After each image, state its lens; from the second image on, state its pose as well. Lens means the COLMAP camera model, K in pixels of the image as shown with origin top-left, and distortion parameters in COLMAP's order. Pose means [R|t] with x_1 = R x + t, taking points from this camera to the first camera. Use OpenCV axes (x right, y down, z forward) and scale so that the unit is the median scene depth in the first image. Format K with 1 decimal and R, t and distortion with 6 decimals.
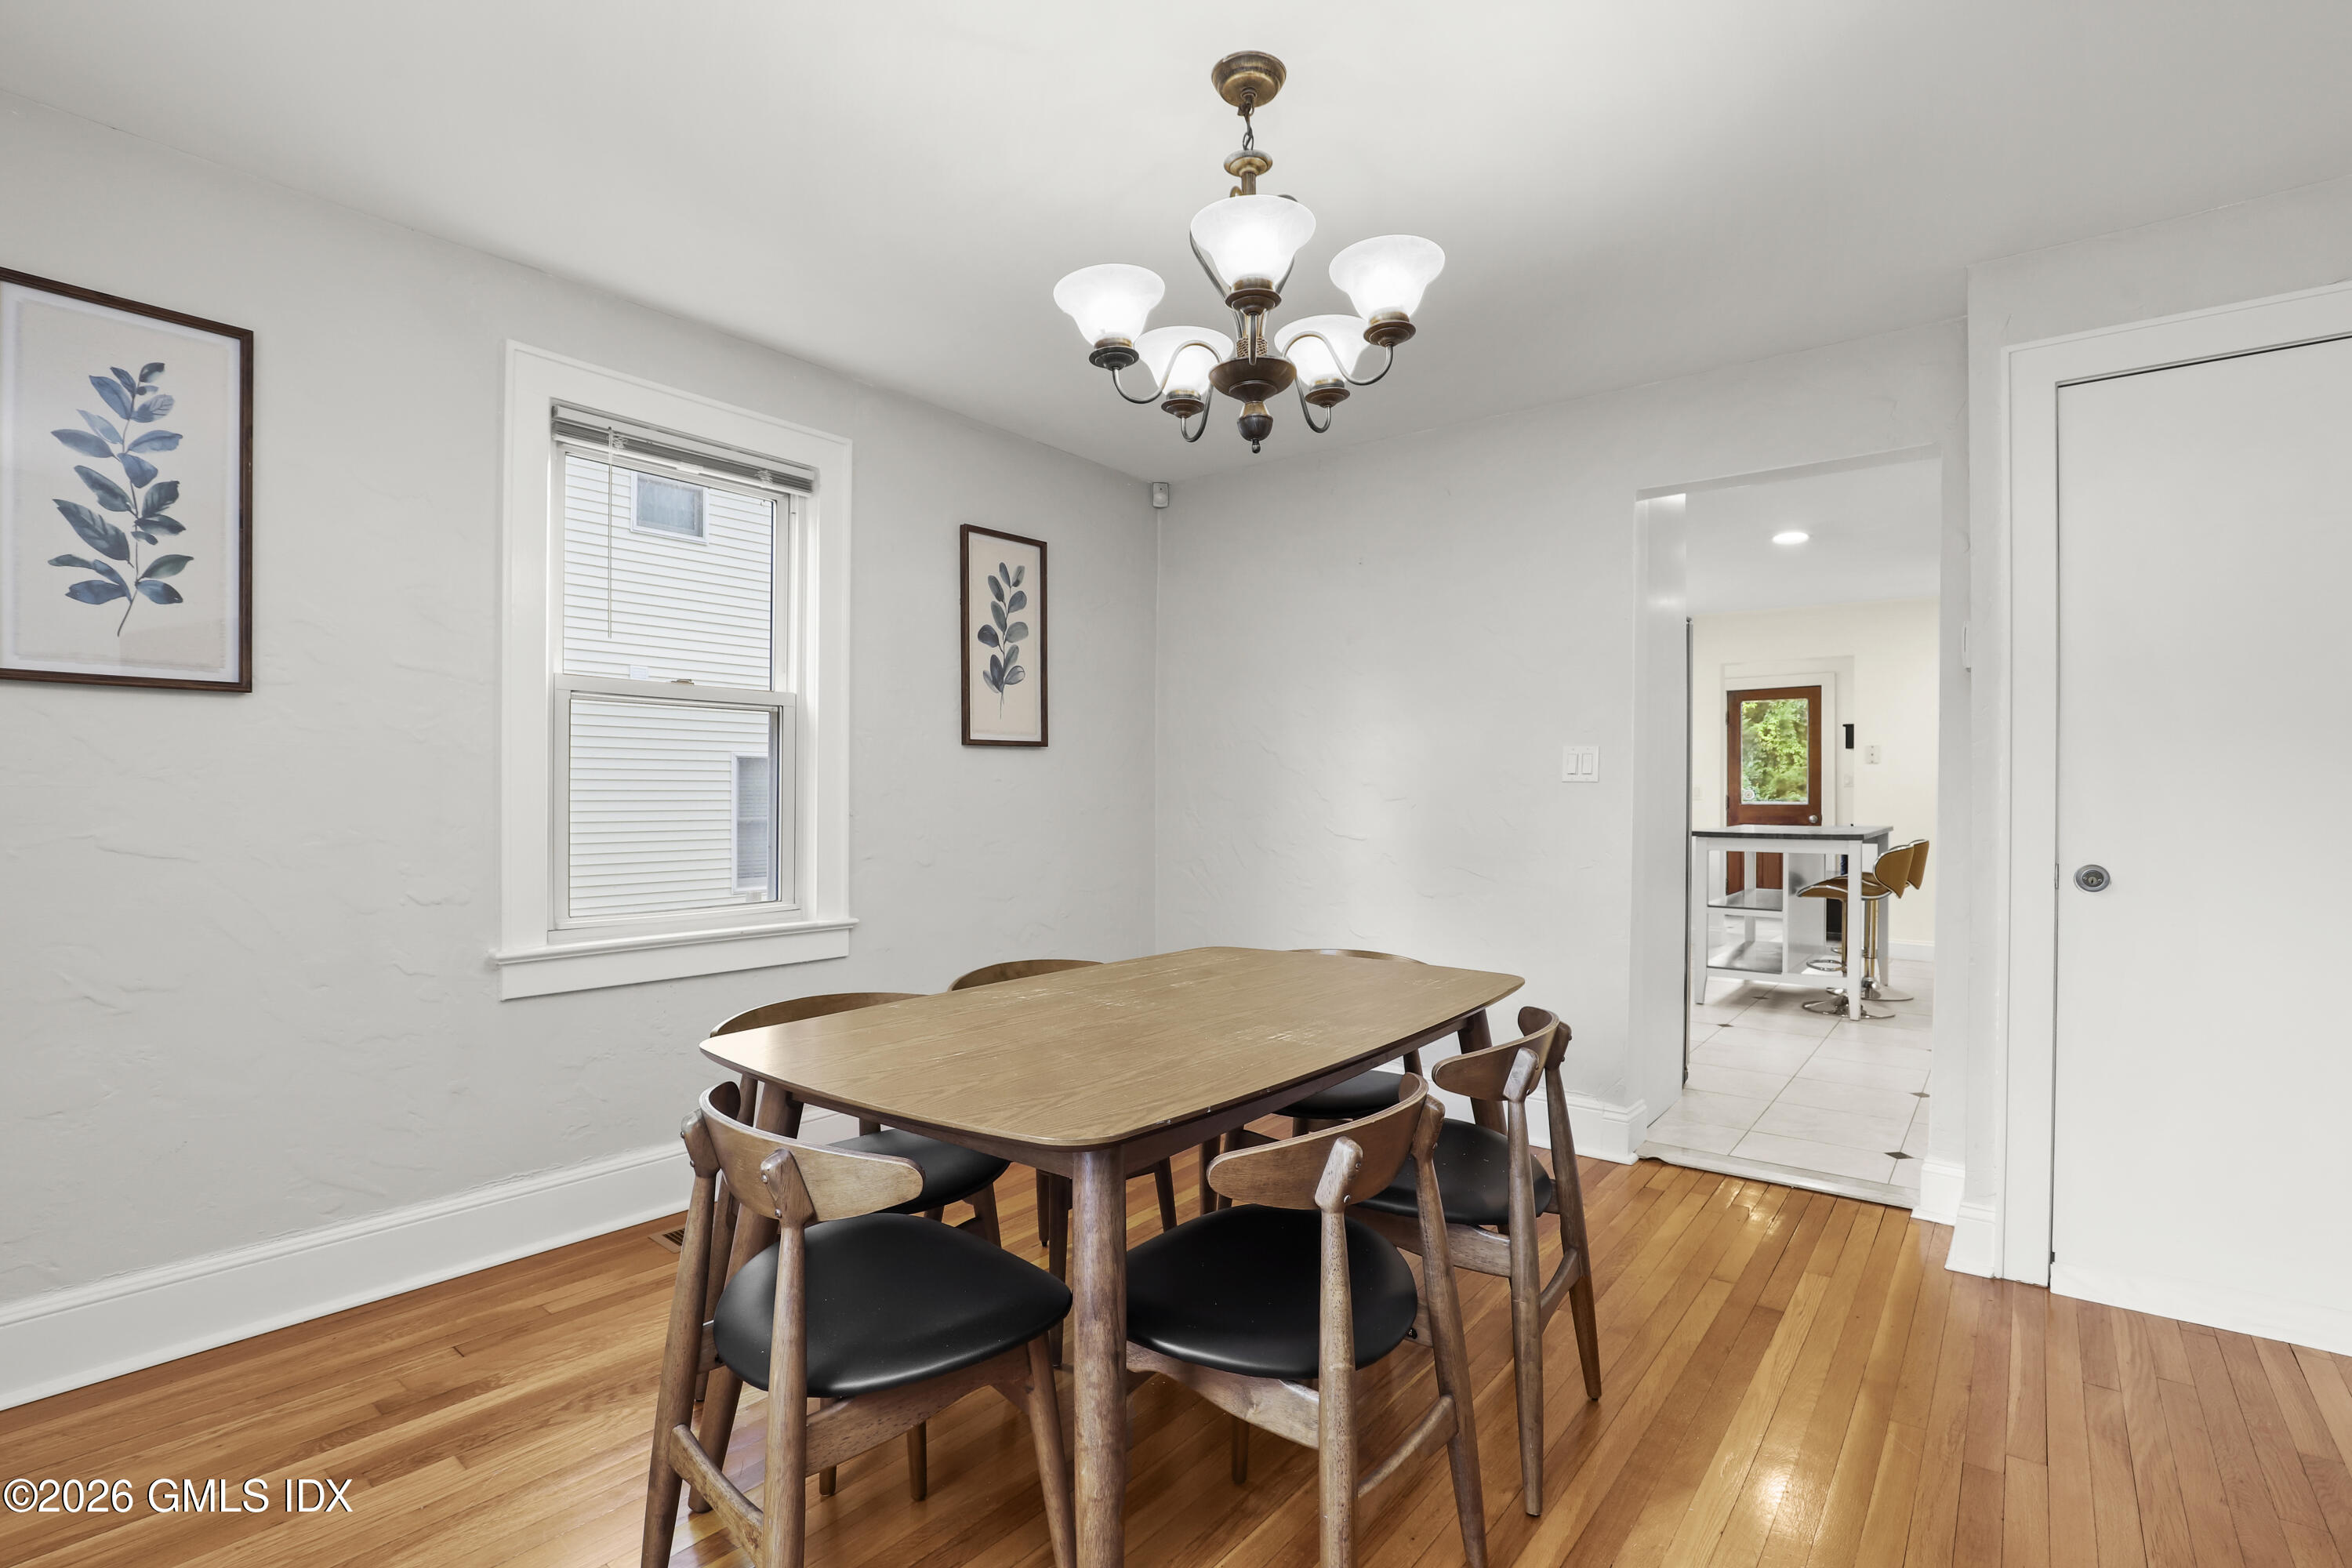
lens RADIAL K [[1094.0, 0, 1175.7], [0, 1094.0, 791.5], [0, 0, 1]] dist [-0.033516, 0.000548]
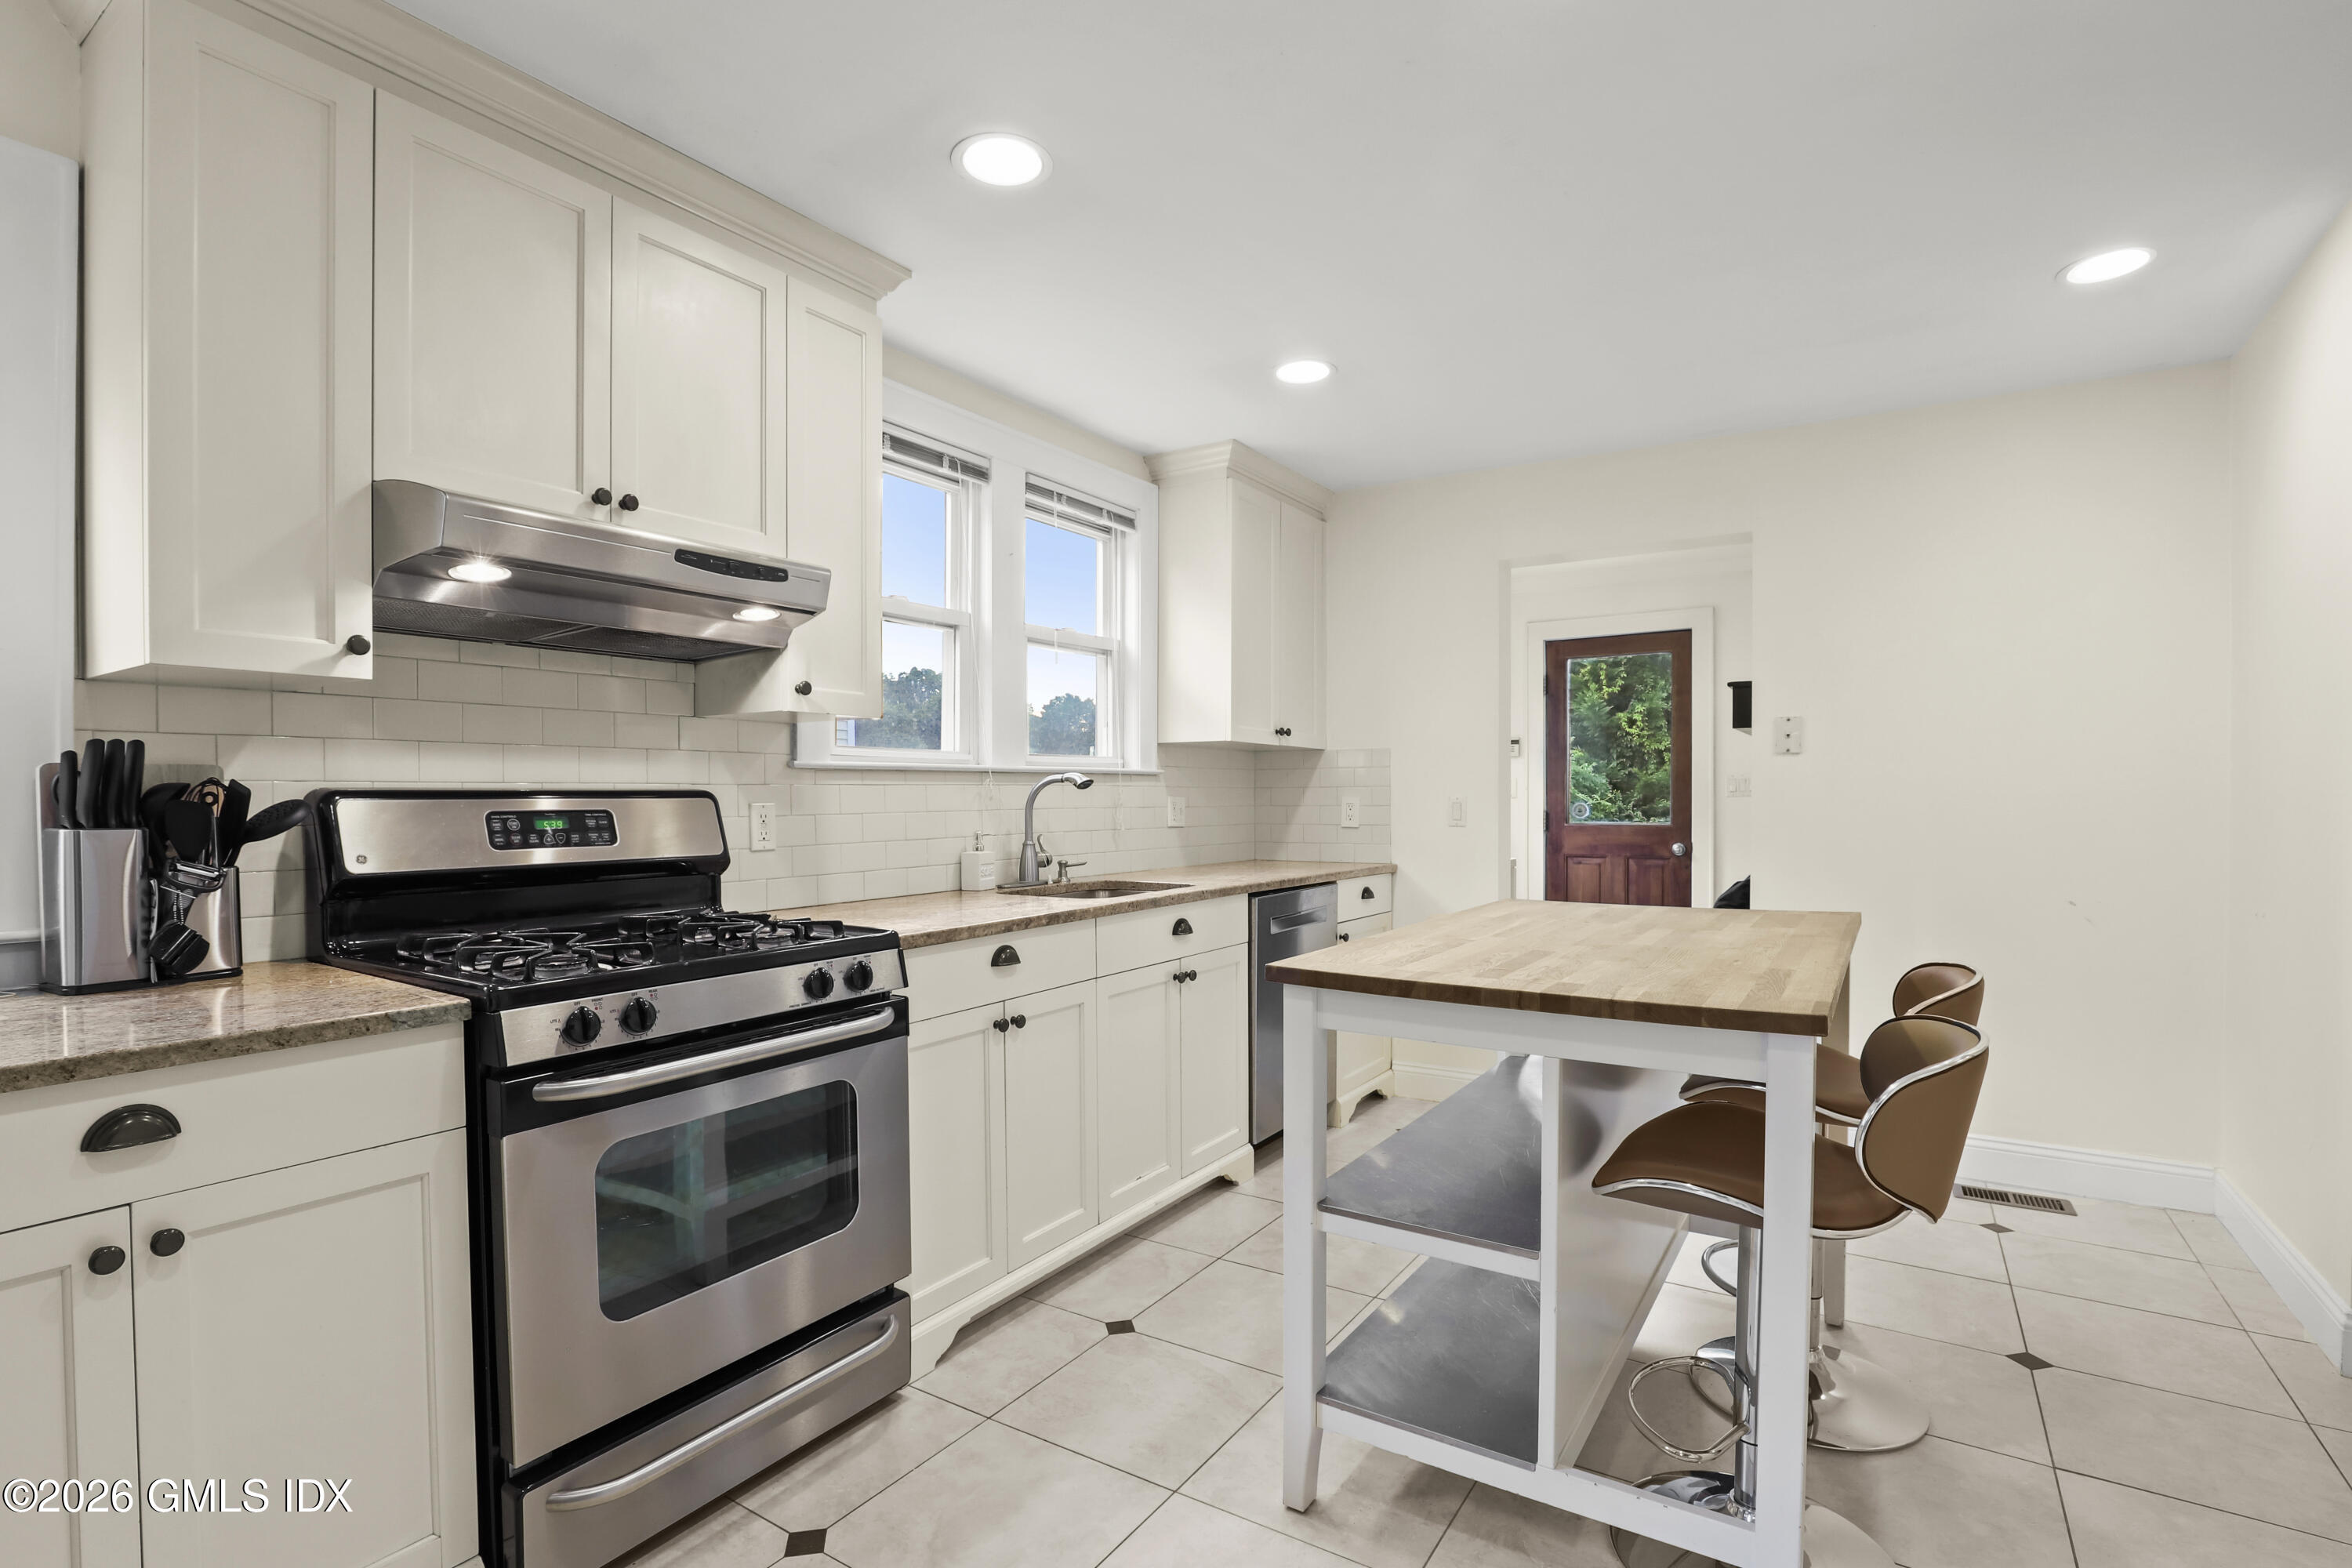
lens RADIAL K [[1094.0, 0, 1180.5], [0, 1094.0, 798.7], [0, 0, 1]] dist [-0.033516, 0.000548]
pose [[0.995923, -0.000845, 0.090201, 0.182850], [0.000400, 0.999988, 0.004954, -0.004738], [-0.090204, -0.004898, 0.995911, 0.299243]]
